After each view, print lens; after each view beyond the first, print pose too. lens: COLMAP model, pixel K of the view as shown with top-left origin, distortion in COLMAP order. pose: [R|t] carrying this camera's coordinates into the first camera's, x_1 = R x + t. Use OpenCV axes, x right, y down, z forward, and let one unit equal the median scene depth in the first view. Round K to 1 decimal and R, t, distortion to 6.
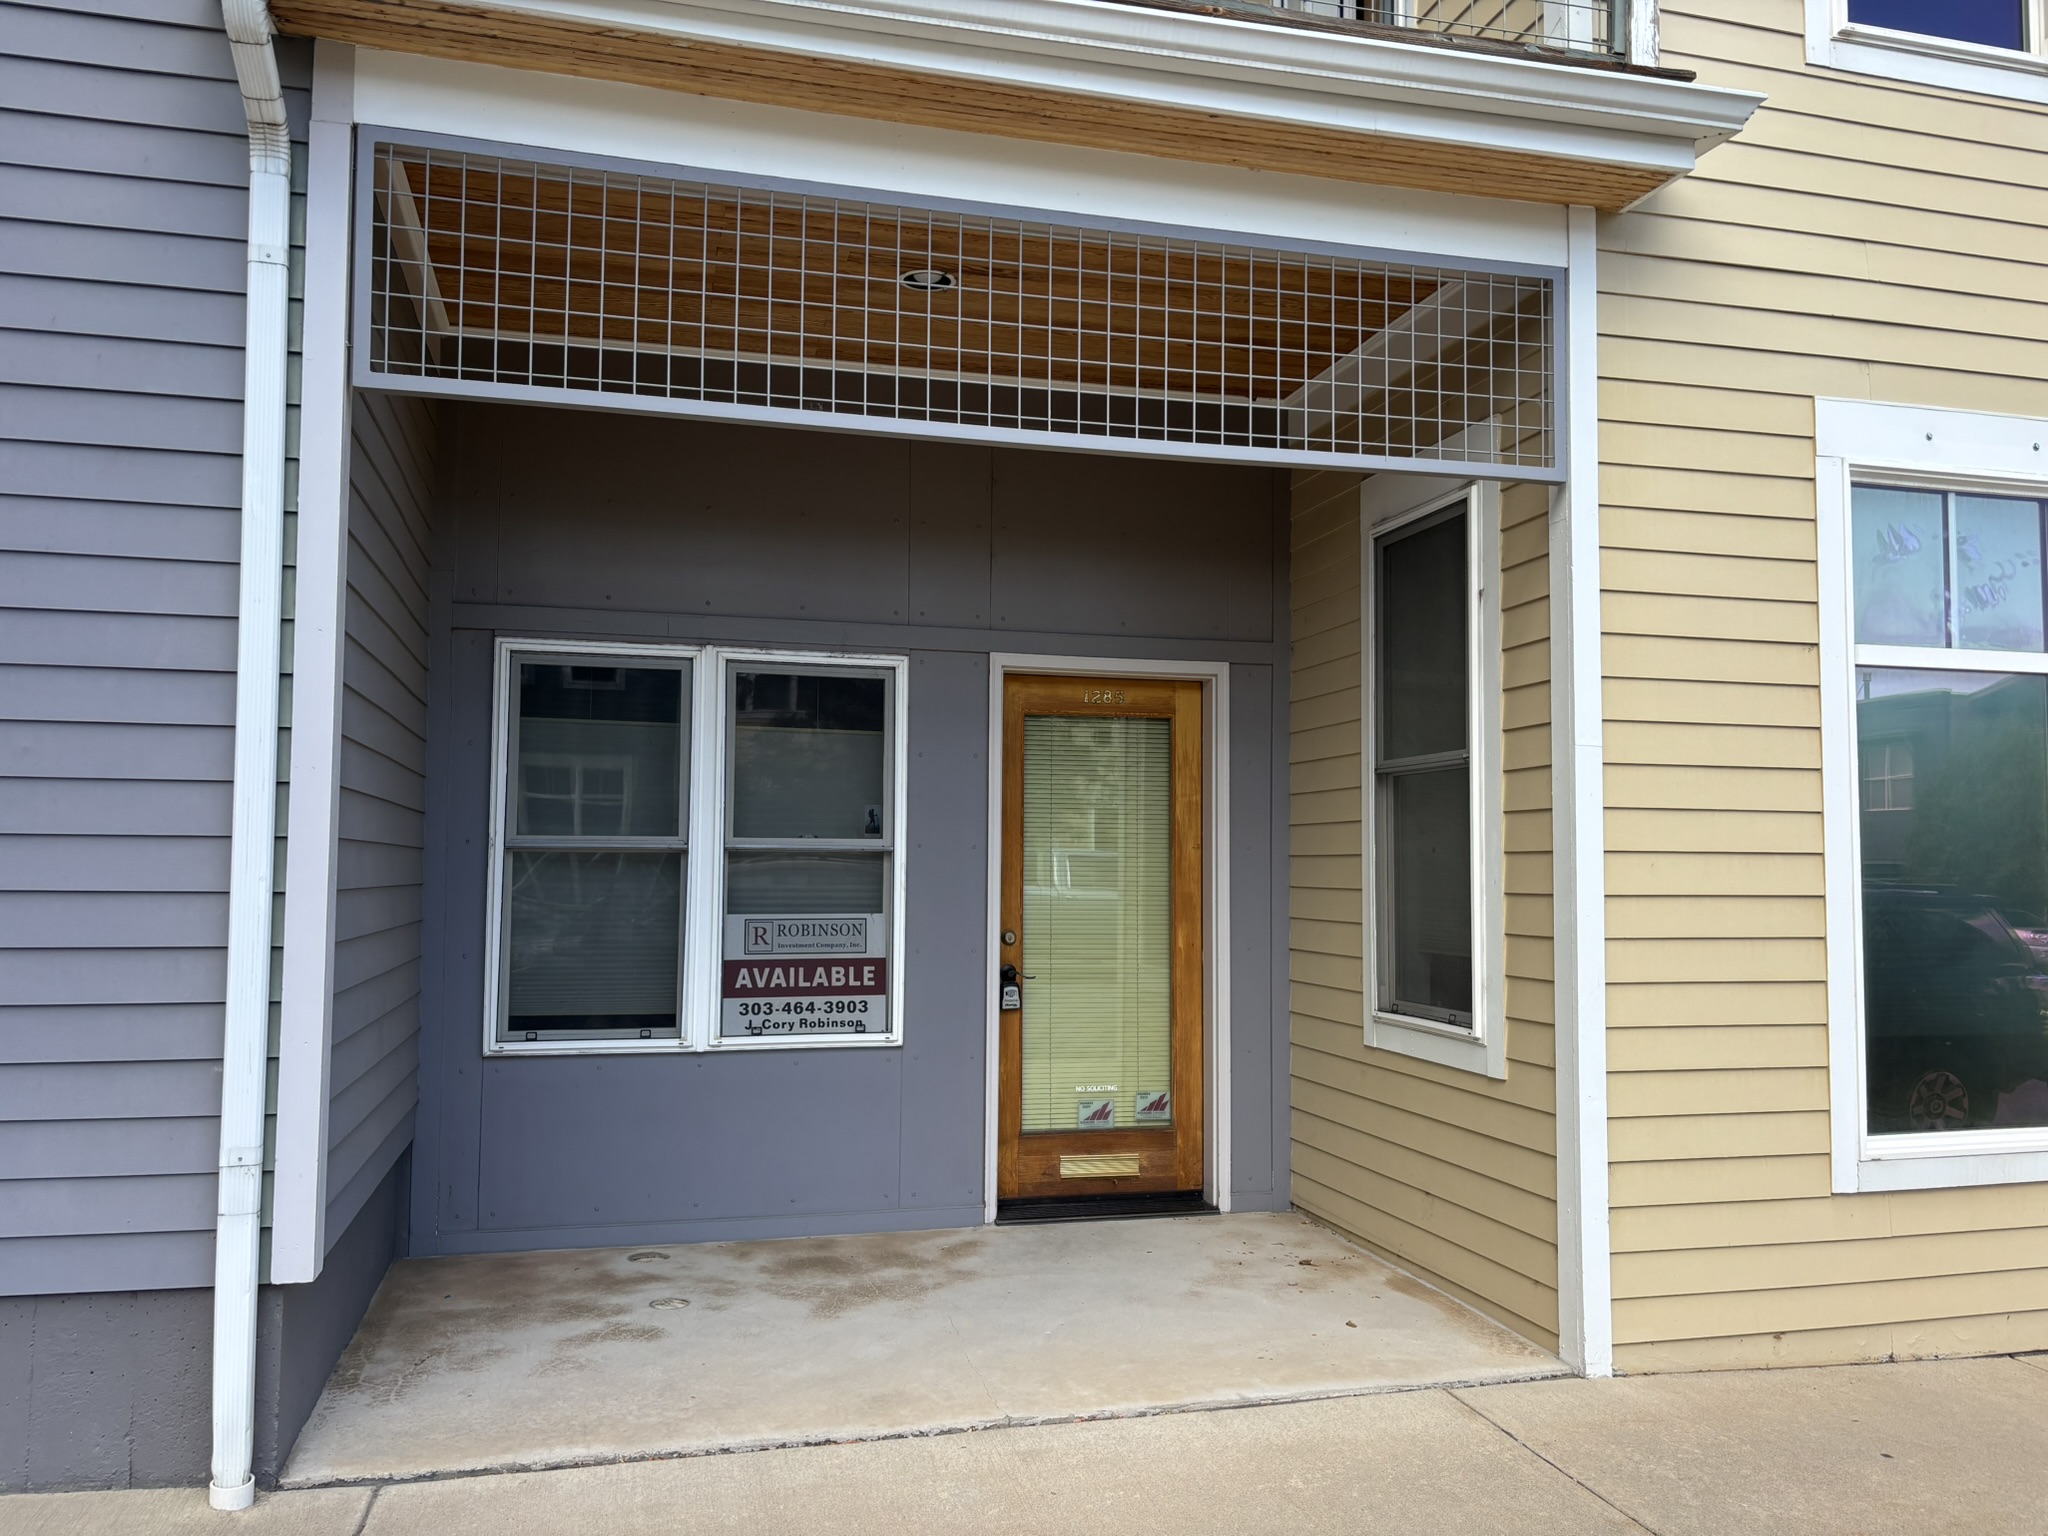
lens RADIAL K [[1573.3, 0, 991.4], [0, 1573.3, 778.6], [0, 0, 1]] dist [0.050281, -0.059769]
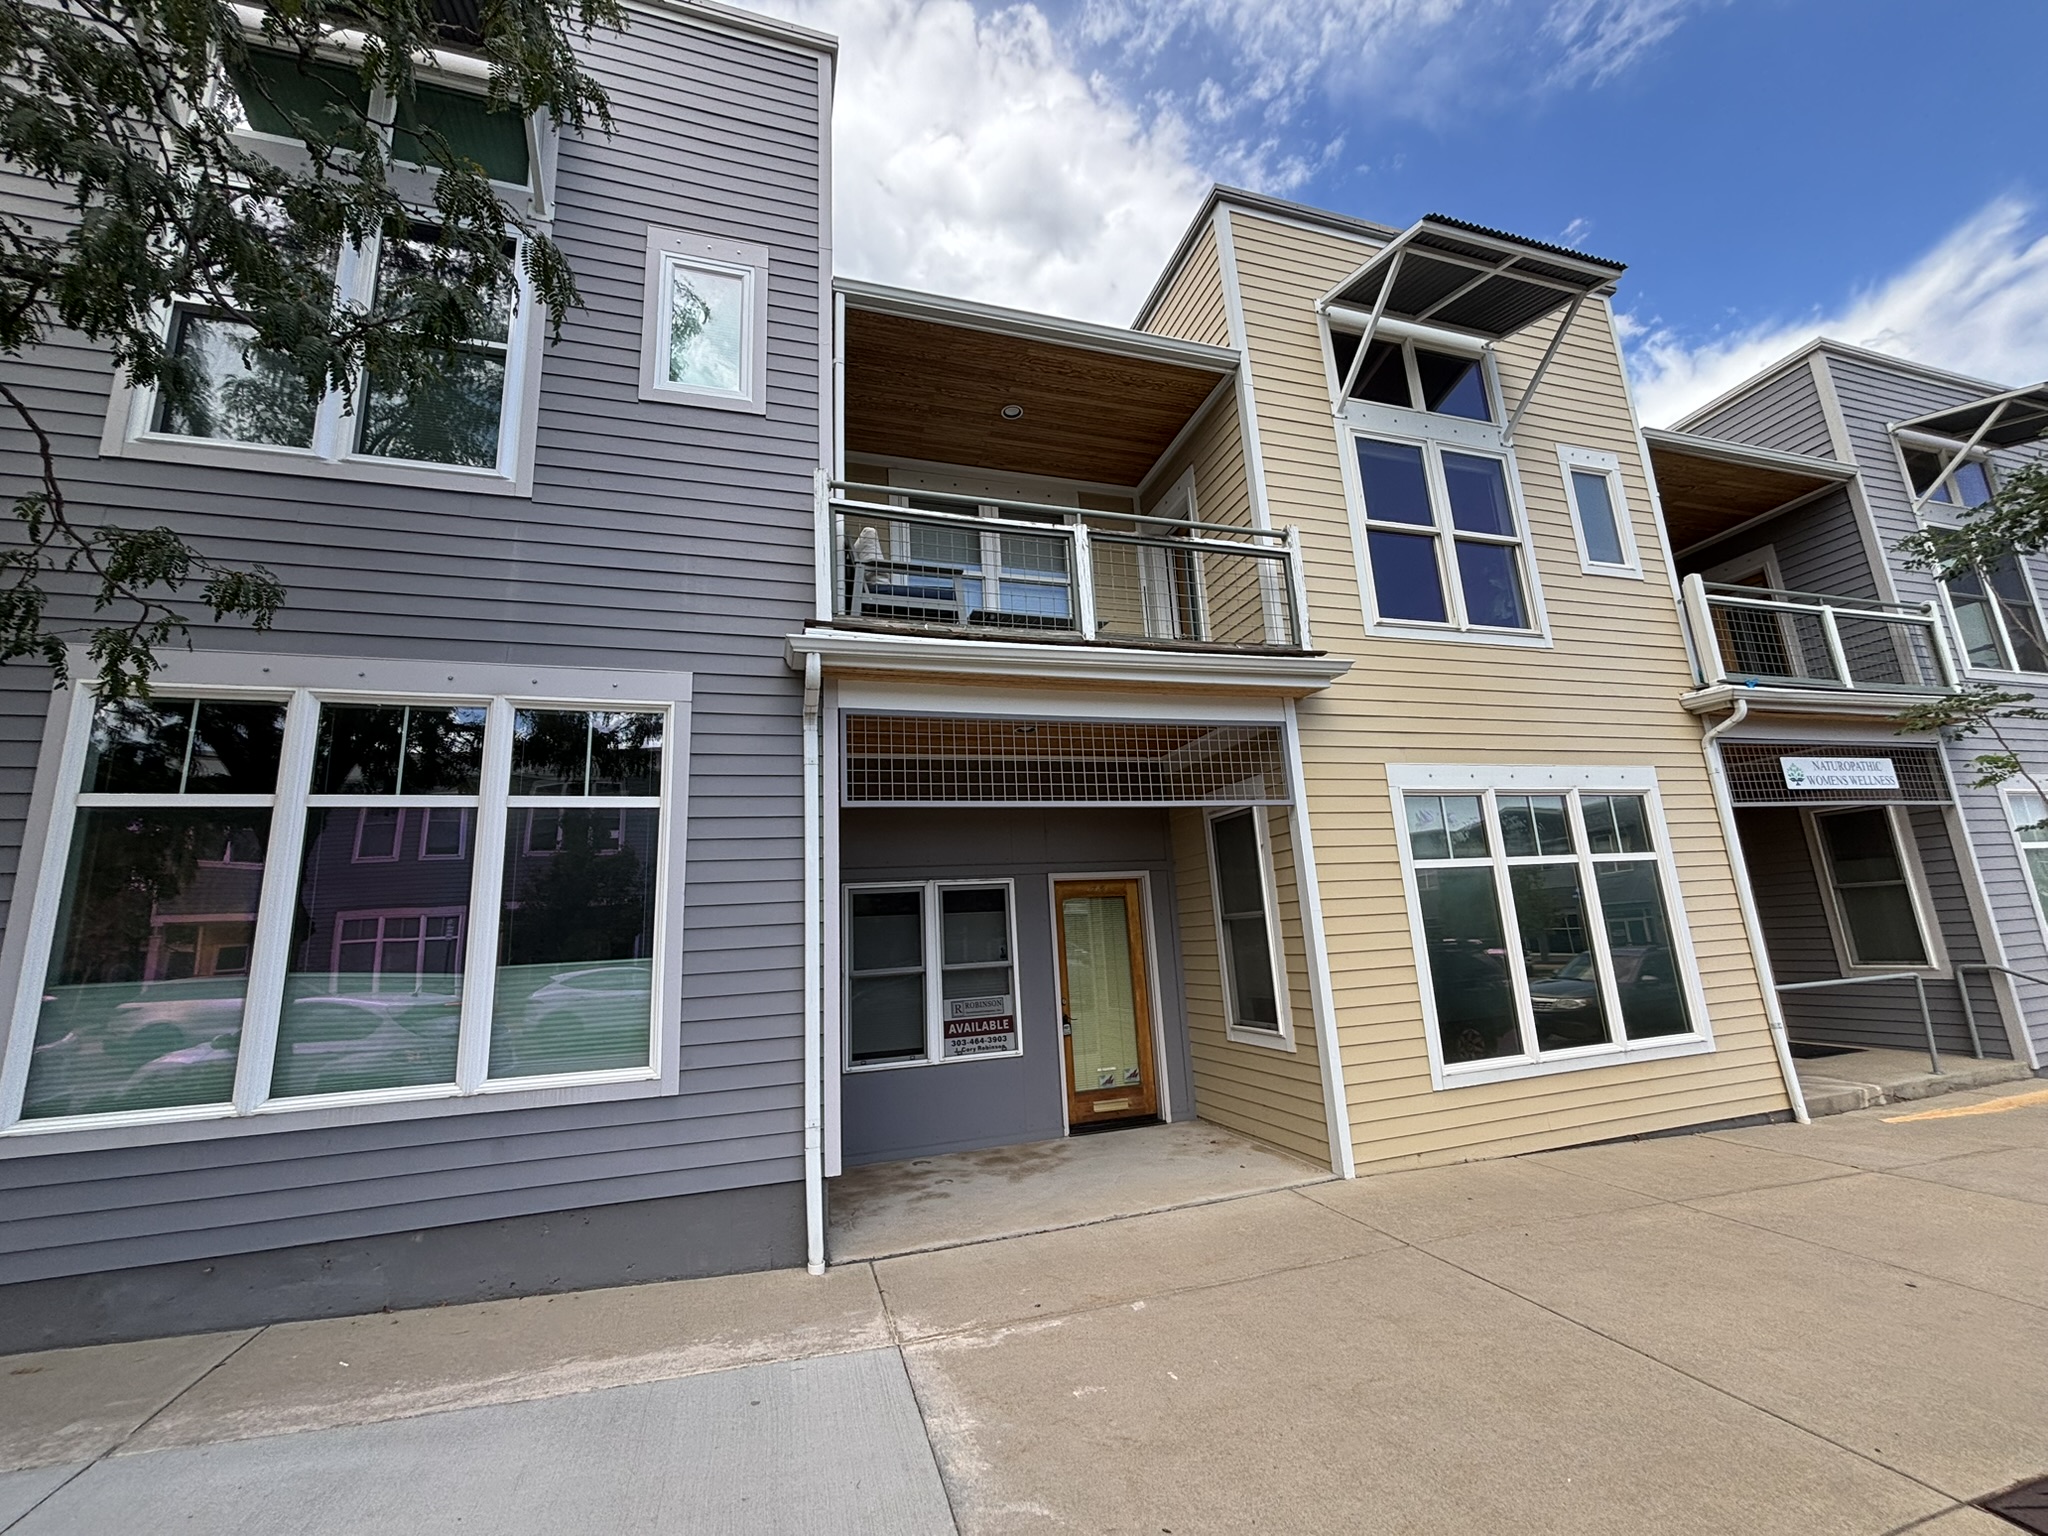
lens RADIAL K [[823.1, 0, 1020.1], [0, 823.1, 770.9], [0, 0, 1]] dist [-0.001182, -0.000149]
pose [[0.996693, -0.049152, 0.064716, -0.152332], [0.058542, 0.986602, -0.152283, -0.065461], [-0.056363, 0.155568, 0.986216, -0.269974]]
